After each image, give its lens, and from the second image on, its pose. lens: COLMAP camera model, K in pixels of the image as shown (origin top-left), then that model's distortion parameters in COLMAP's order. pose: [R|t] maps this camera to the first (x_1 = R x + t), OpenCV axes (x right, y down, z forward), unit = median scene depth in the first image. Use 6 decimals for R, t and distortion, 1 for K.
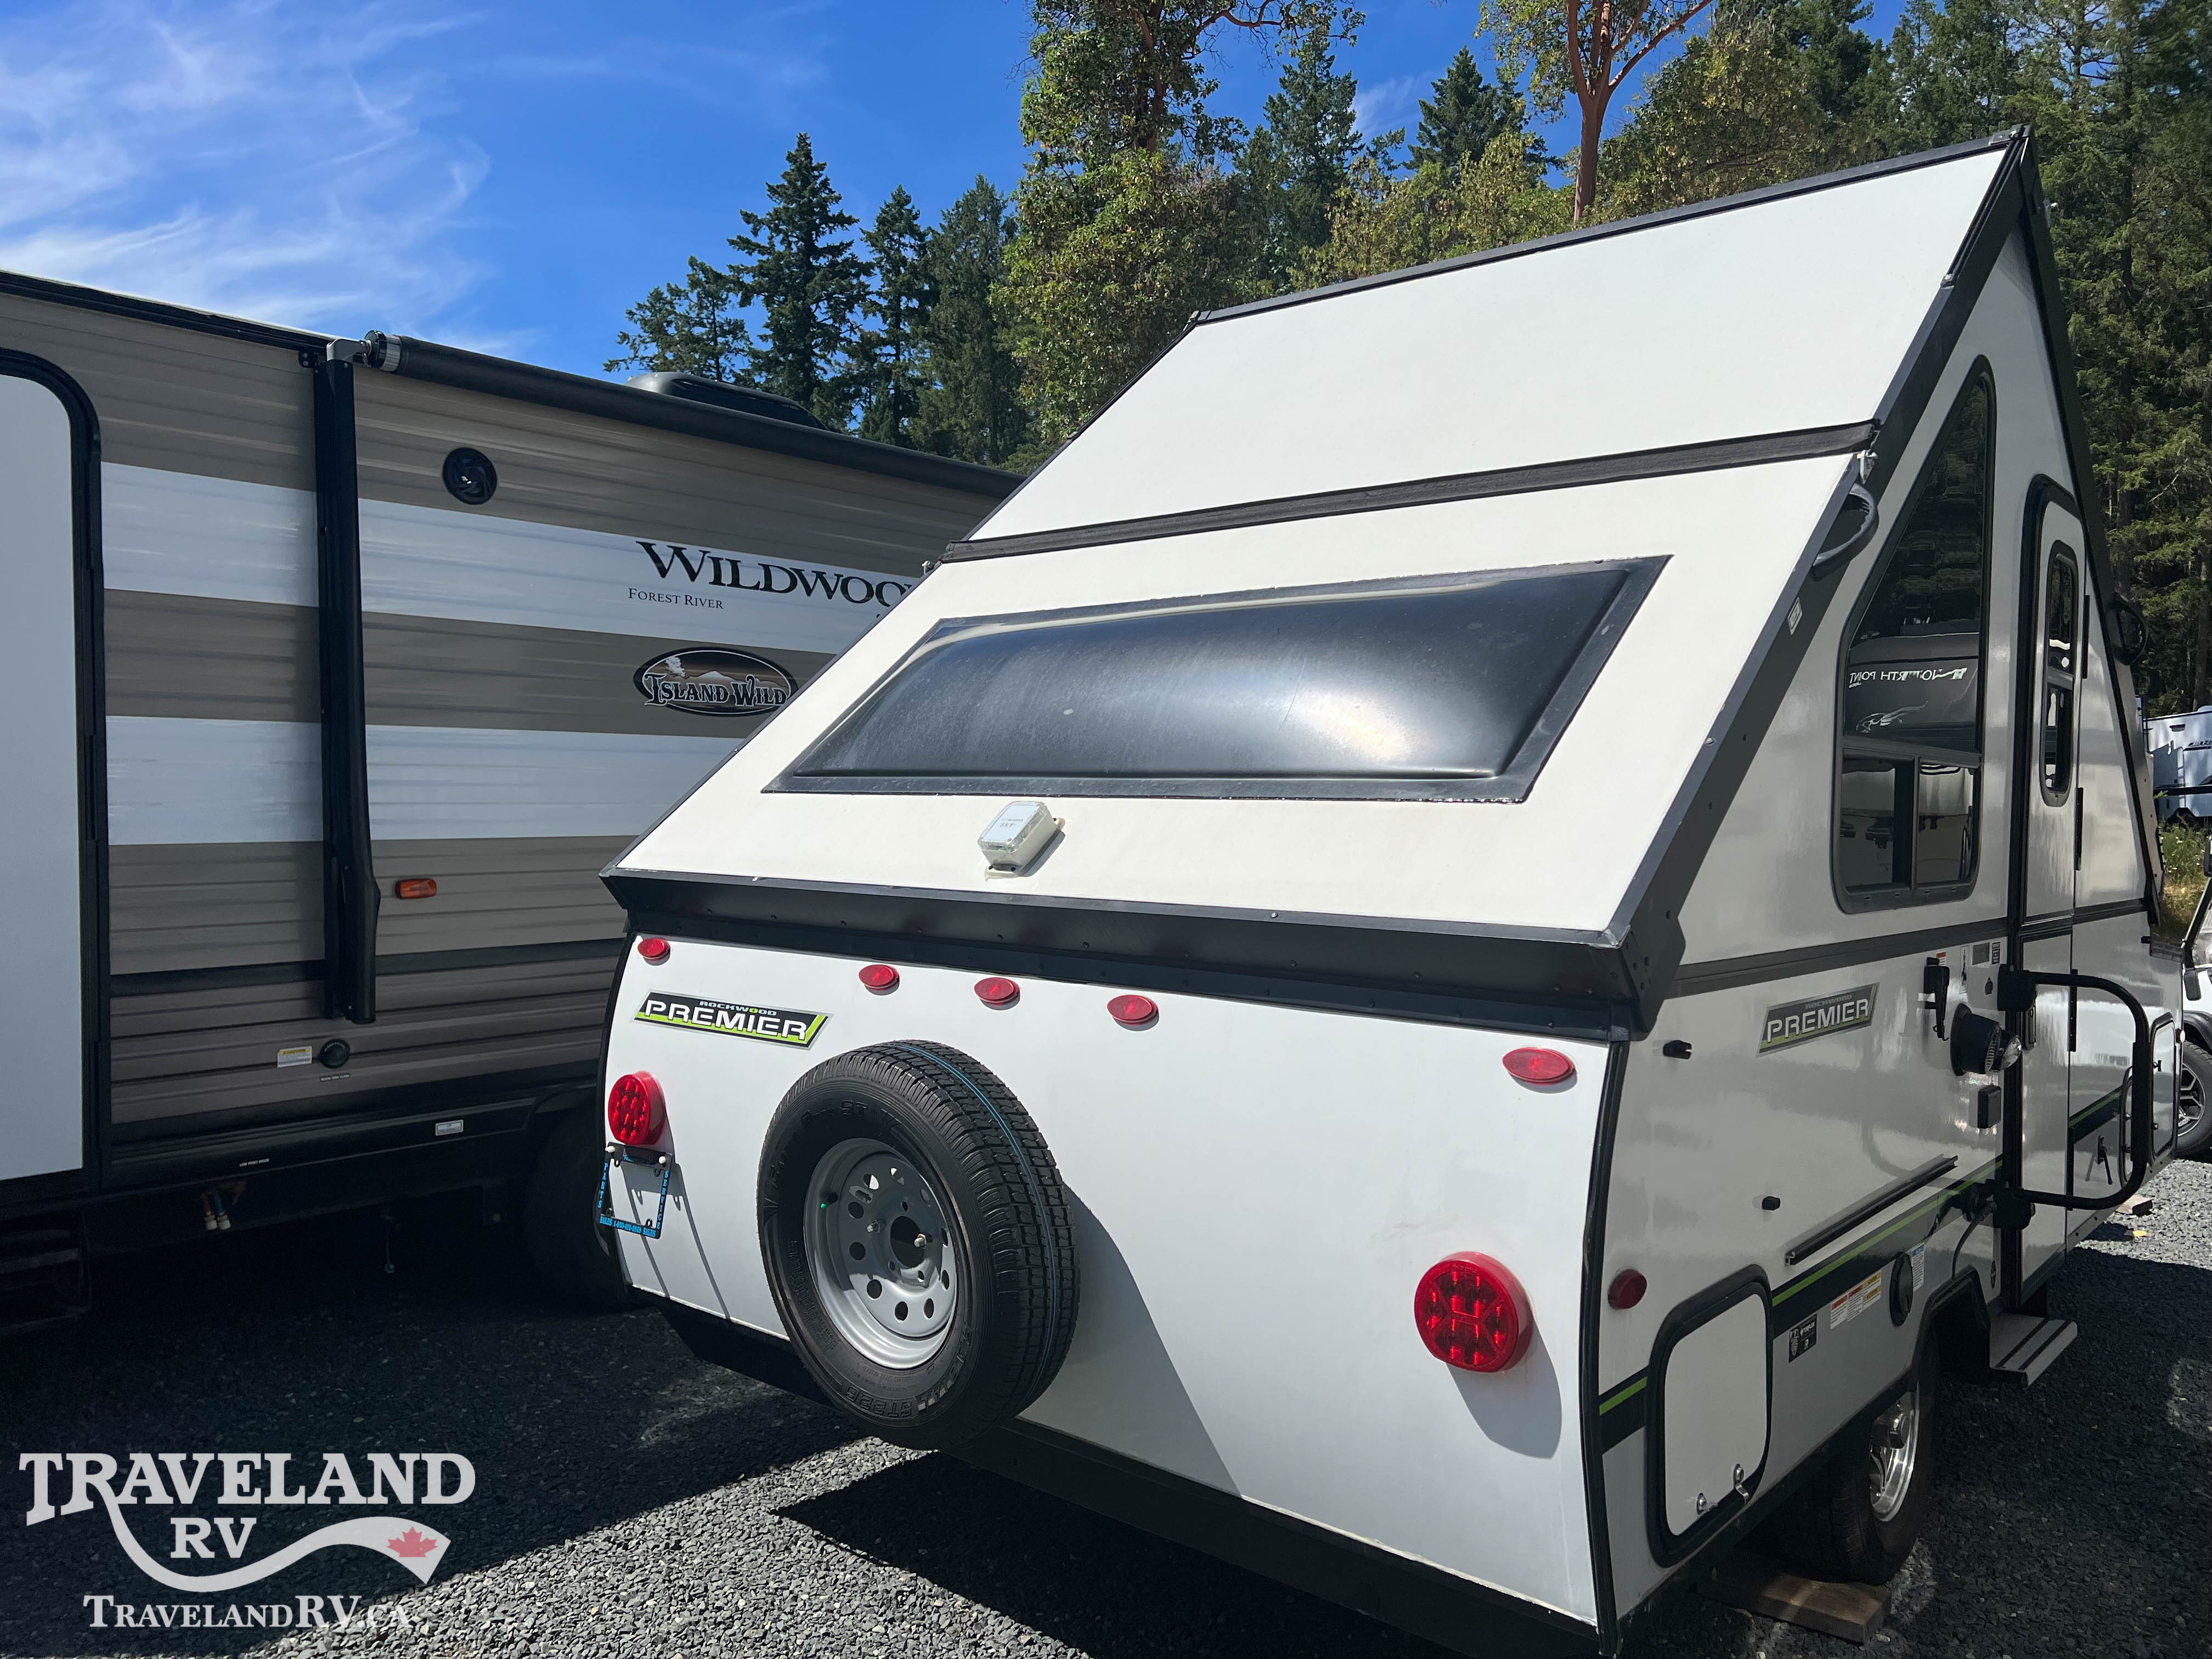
lens RADIAL K [[1686.7, 0, 1108.6], [0, 1686.7, 838.4], [0, 0, 1]] dist [0.050447, -0.068402]
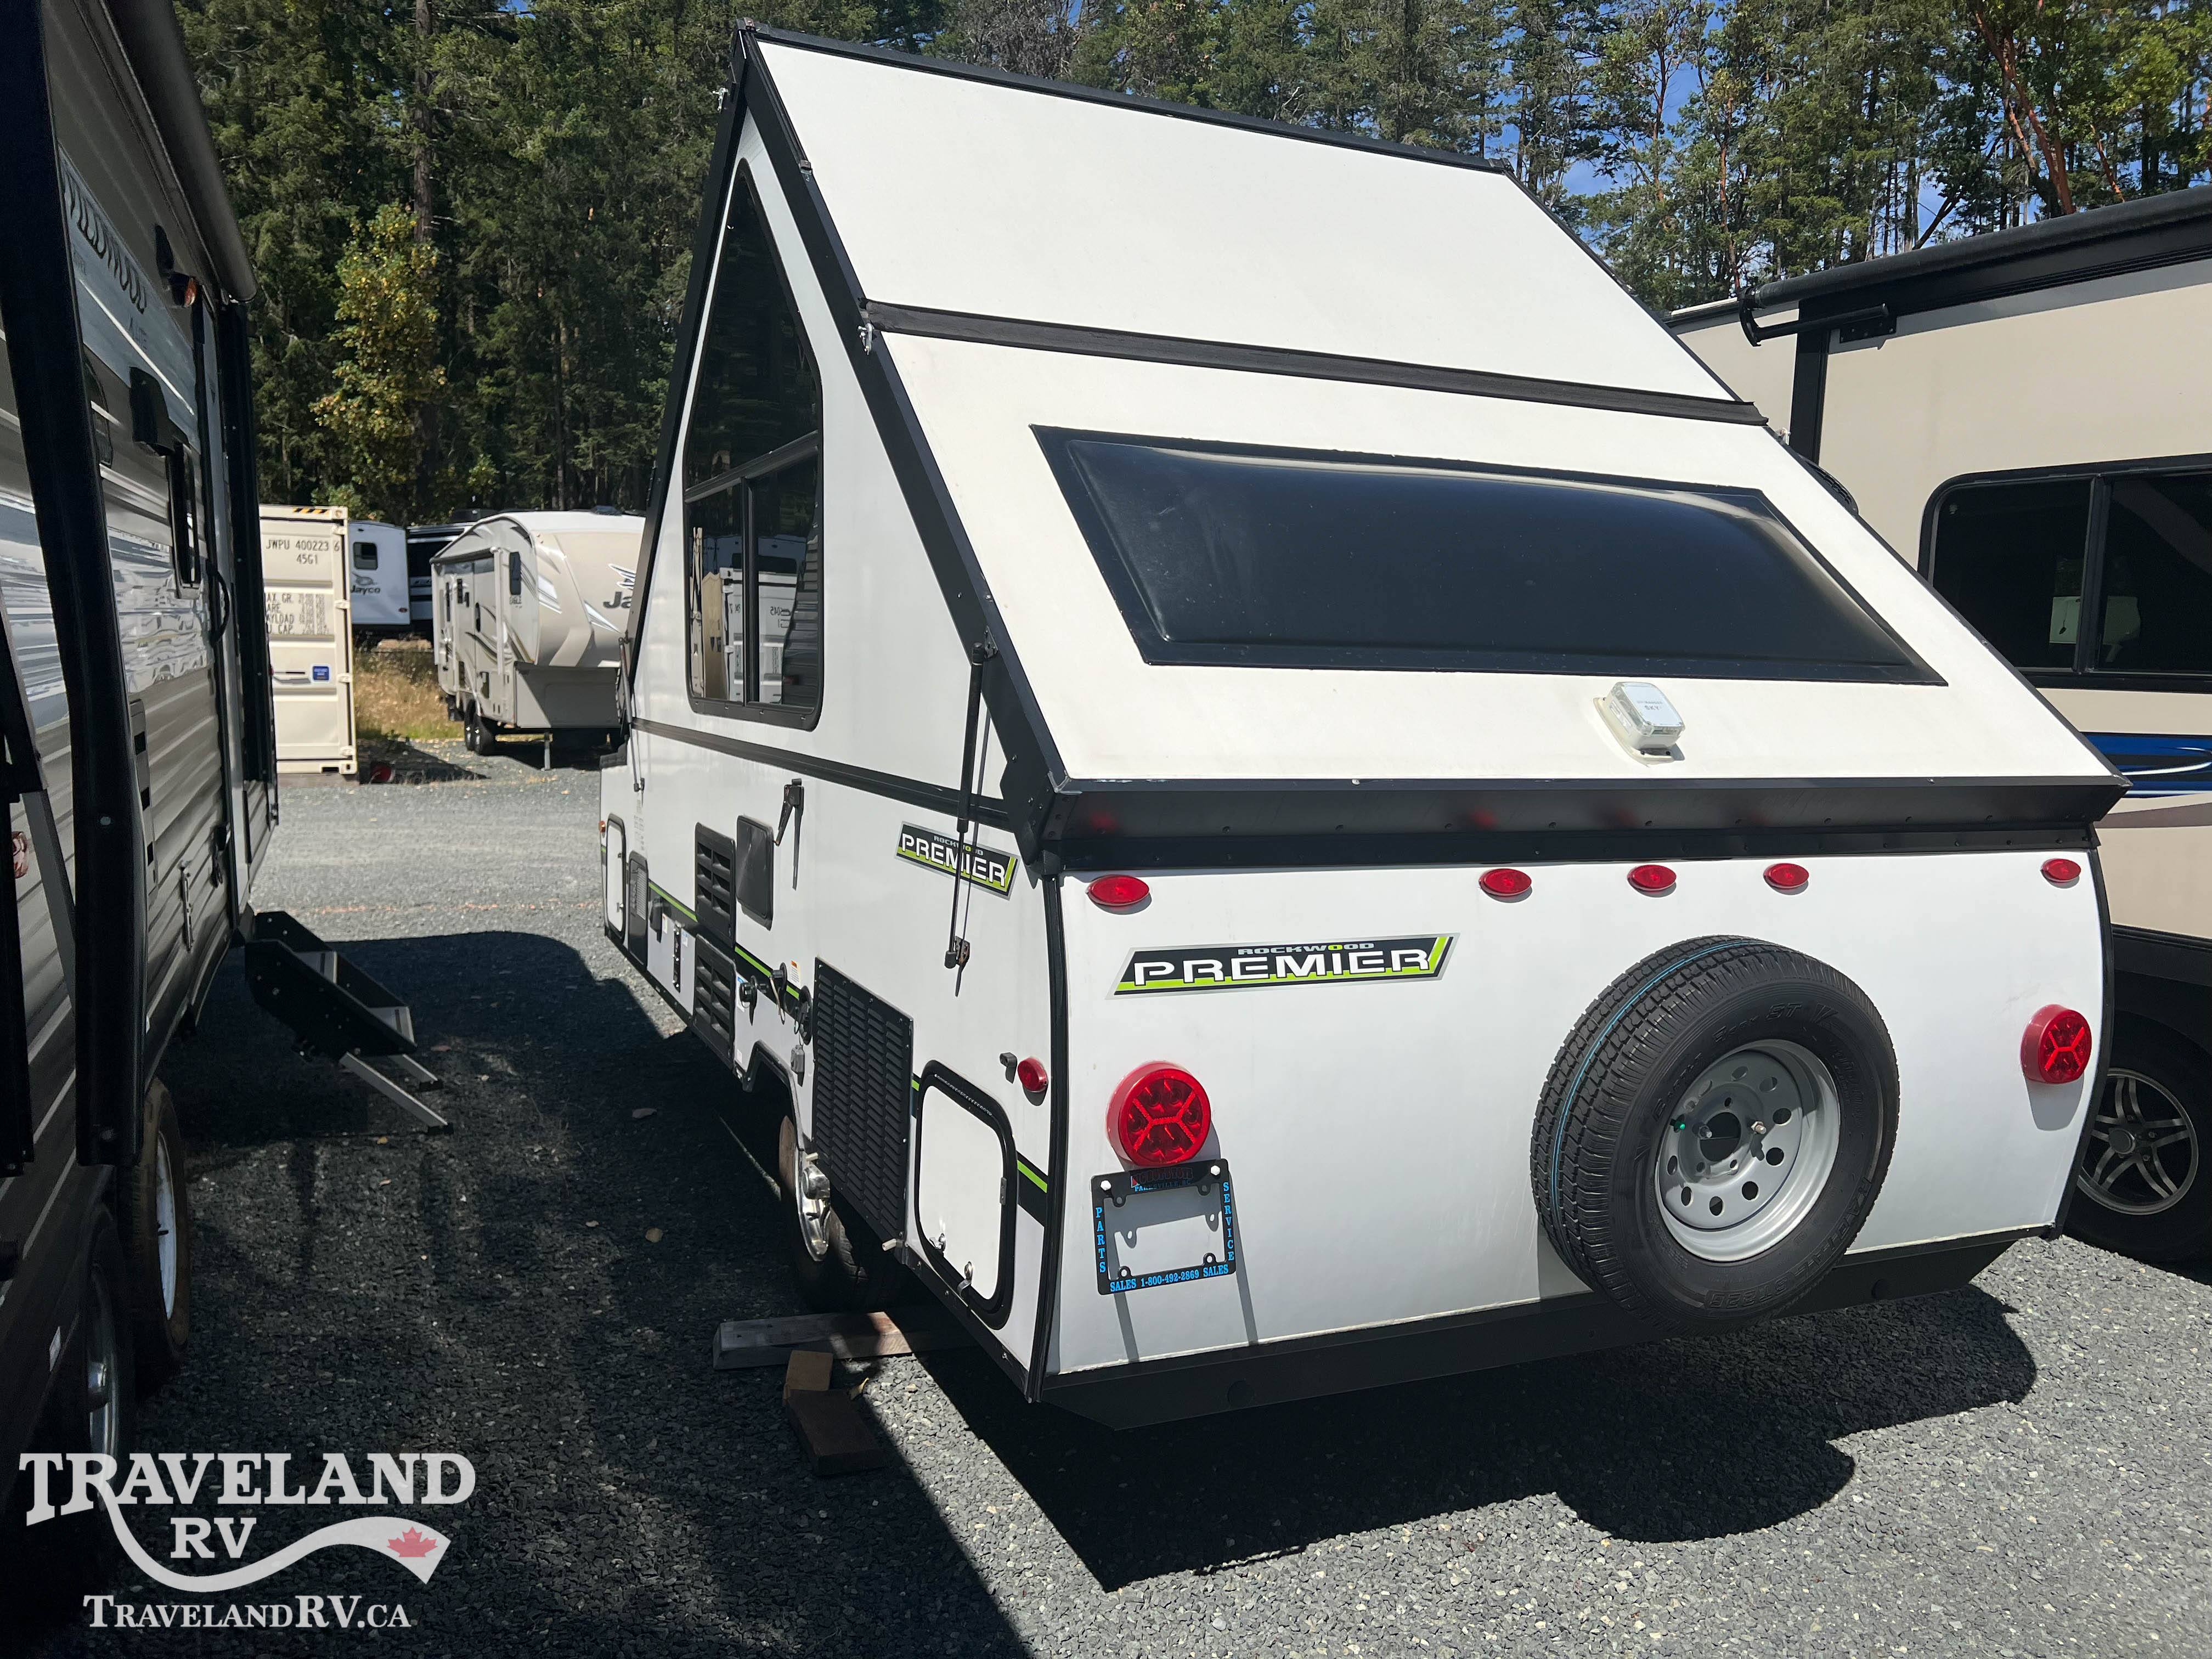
lens RADIAL K [[1686.7, 0, 1107.1], [0, 1686.7, 831.8], [0, 0, 1]] dist [0.050447, -0.068402]
pose [[0.424507, -0.095674, 0.900356, -0.948938], [-0.008587, 0.993931, 0.109665, -0.037357], [-0.905384, -0.054285, 0.421109, 0.755490]]
